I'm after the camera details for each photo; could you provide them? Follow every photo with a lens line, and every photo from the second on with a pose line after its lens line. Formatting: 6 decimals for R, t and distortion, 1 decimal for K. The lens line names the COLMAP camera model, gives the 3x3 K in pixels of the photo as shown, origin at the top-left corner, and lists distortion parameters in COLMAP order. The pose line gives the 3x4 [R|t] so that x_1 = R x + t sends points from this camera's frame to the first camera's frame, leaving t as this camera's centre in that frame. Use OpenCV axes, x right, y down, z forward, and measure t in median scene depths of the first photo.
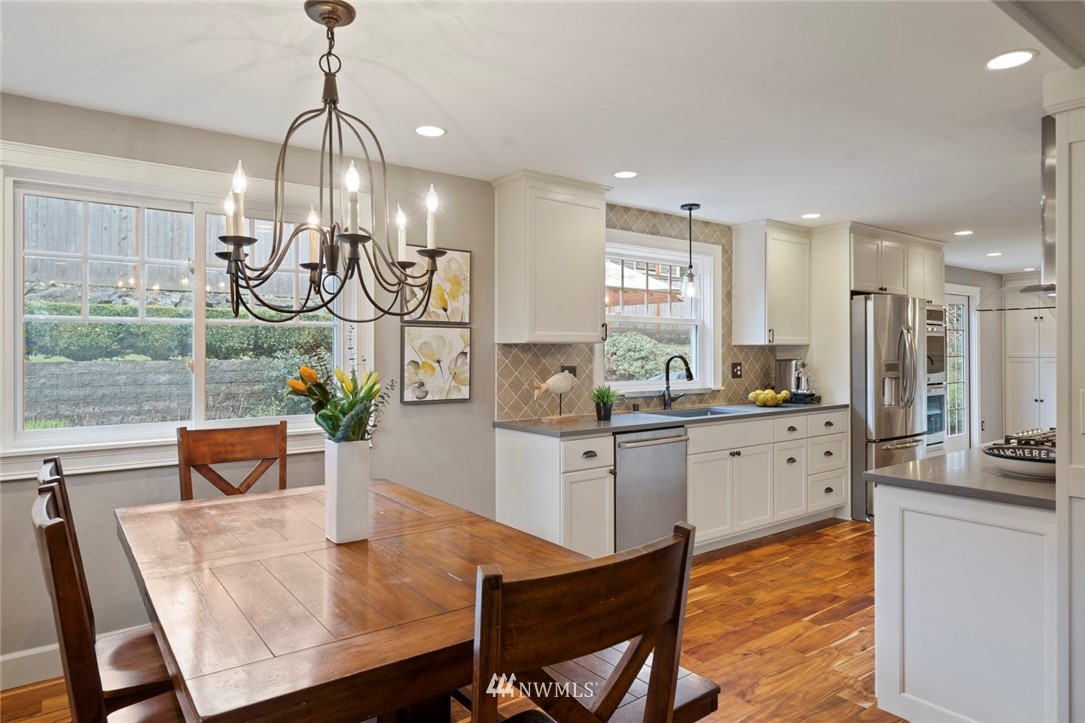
lens RADIAL K [[655.3, 0, 543.1], [0, 655.3, 357.7], [0, 0, 1]] dist [0.005614, 0.001800]
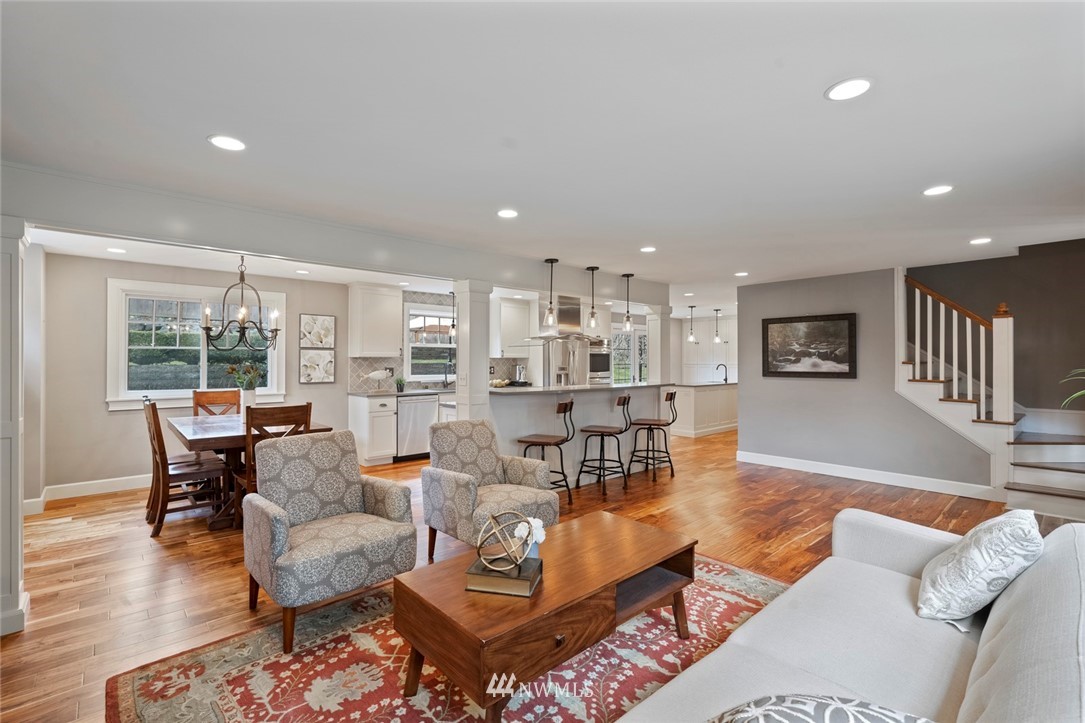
lens RADIAL K [[482.6, 0, 544.3], [0, 482.6, 362.5], [0, 0, 1]] dist [-0.002086, -0.000313]
pose [[0.995528, 0.003276, 0.094414, 0.451306], [-0.002956, 0.999989, -0.003525, 0.000329], [-0.094424, 0.003230, 0.995527, -0.716145]]
